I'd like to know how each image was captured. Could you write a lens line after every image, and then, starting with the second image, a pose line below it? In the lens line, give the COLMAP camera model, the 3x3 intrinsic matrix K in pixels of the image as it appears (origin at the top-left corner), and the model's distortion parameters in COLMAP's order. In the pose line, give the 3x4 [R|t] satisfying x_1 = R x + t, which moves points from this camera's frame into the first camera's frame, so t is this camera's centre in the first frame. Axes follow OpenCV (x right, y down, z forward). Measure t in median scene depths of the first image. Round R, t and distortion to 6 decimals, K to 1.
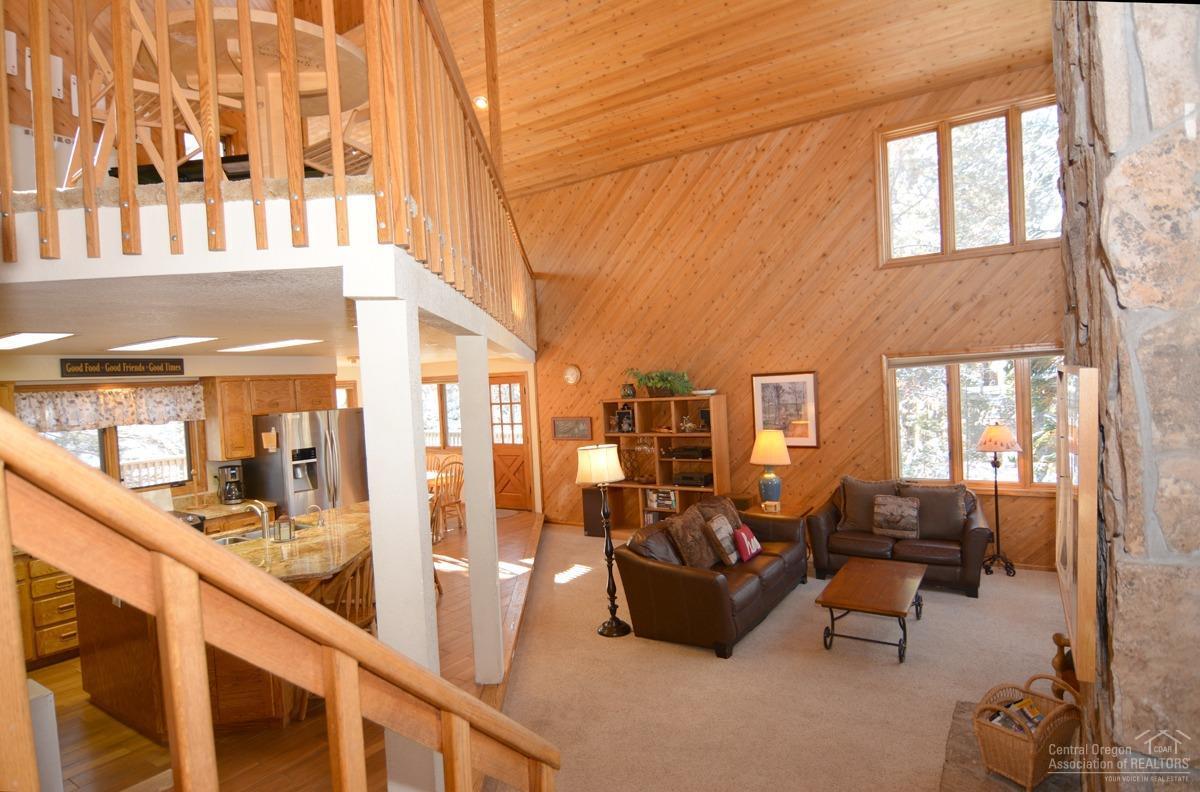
lens RADIAL K [[662.8, 0, 600.0], [0, 662.8, 396.0], [0, 0, 1]] dist [0.009380, -0.021493]
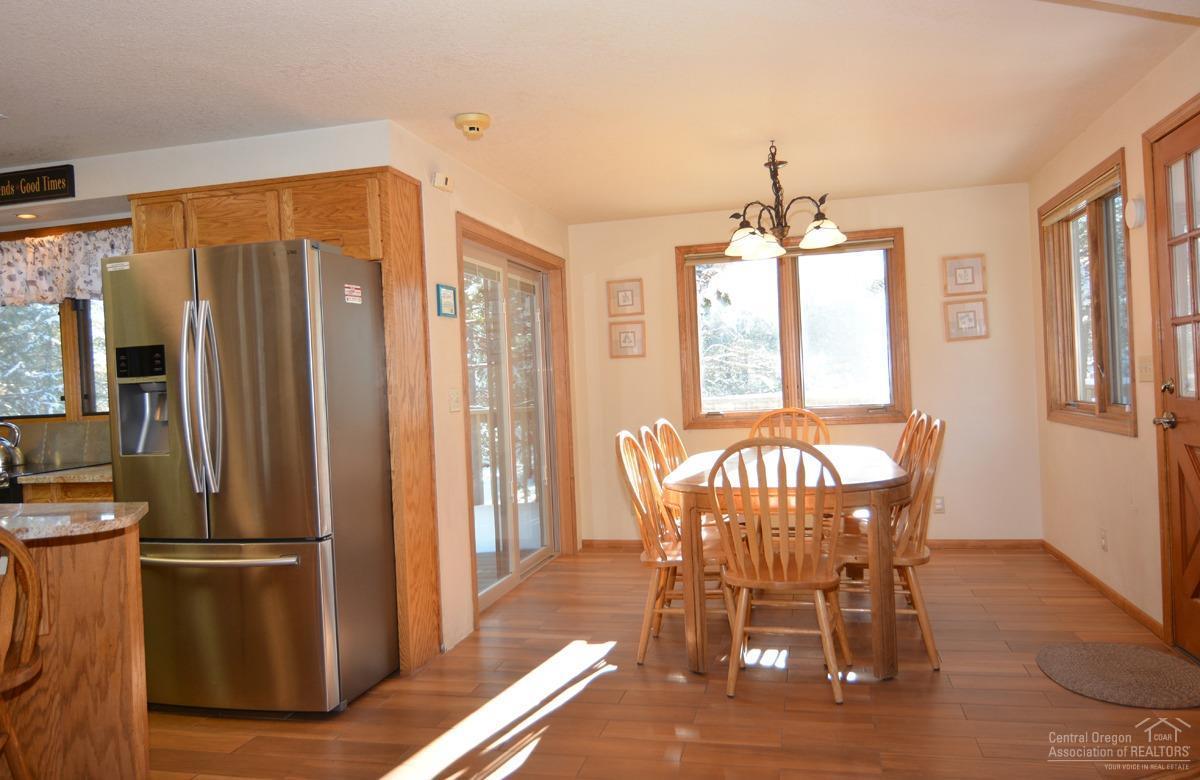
lens RADIAL K [[880.3, 0, 600.0], [0, 880.3, 390.0], [0, 0, 1]] dist [0.007958, -0.000419]
pose [[0.341541, 0.037149, -0.939132, 0.146564], [-0.000420, 0.999224, 0.039373, 0.086360], [0.939867, -0.013053, 0.341292, 1.108232]]
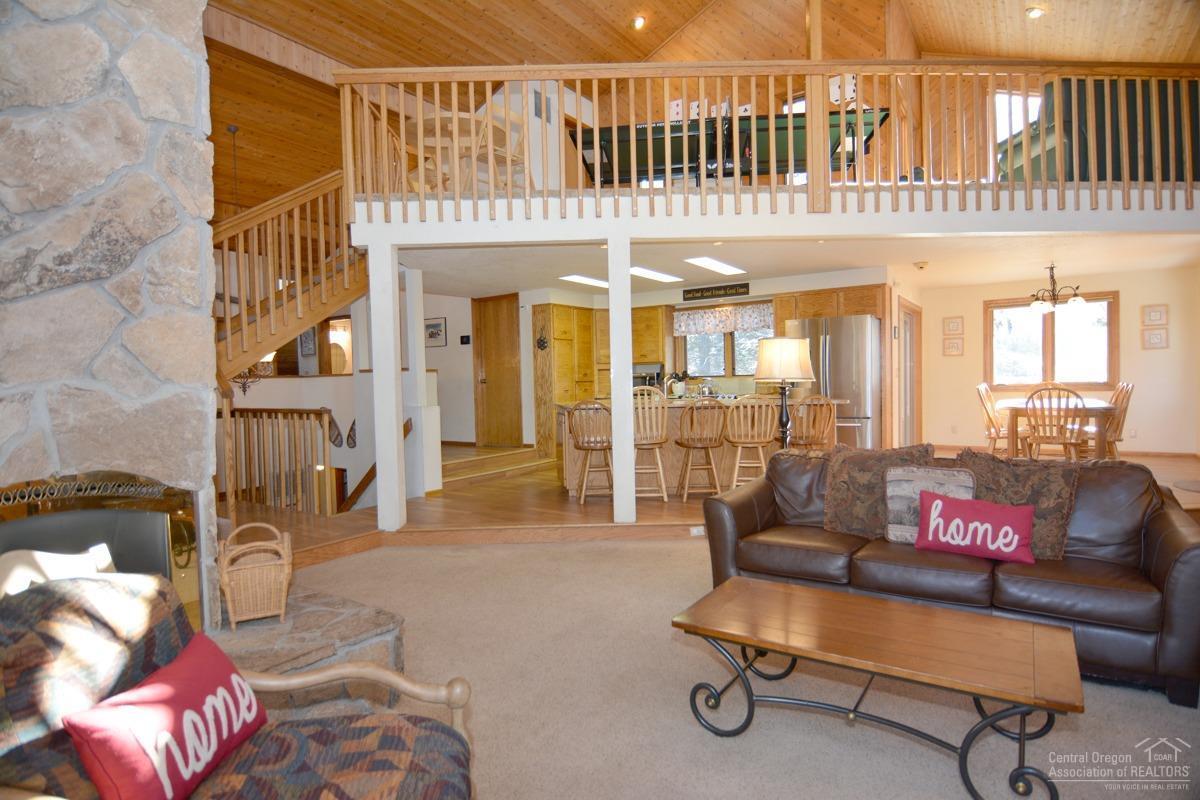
lens RADIAL K [[632.1, 0, 600.0], [0, 632.1, 400.0], [0, 0, 1]] dist [0.002628, -0.032342]
pose [[-0.013697, 0.082266, -0.996516, 0.677263], [-0.009099, 0.996558, 0.082394, 0.077968], [0.999865, 0.010196, -0.012901, 0.686140]]
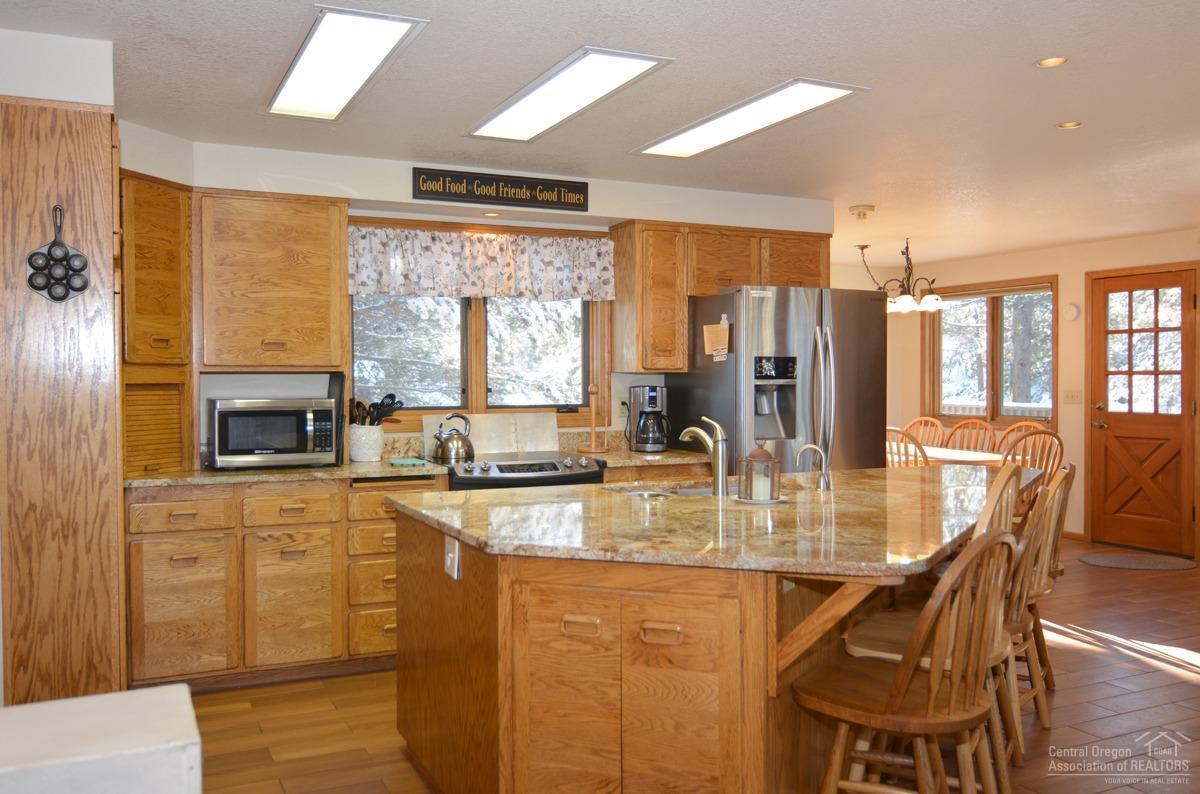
lens RADIAL K [[983.7, 0, 600.0], [0, 983.7, 397.0], [0, 0, 1]] dist [0.014140, 0.001653]
pose [[0.859446, 0.056217, -0.508127, -0.175386], [-0.055197, 0.998329, 0.017092, 0.107684], [0.508239, 0.013358, 0.861113, 0.273017]]
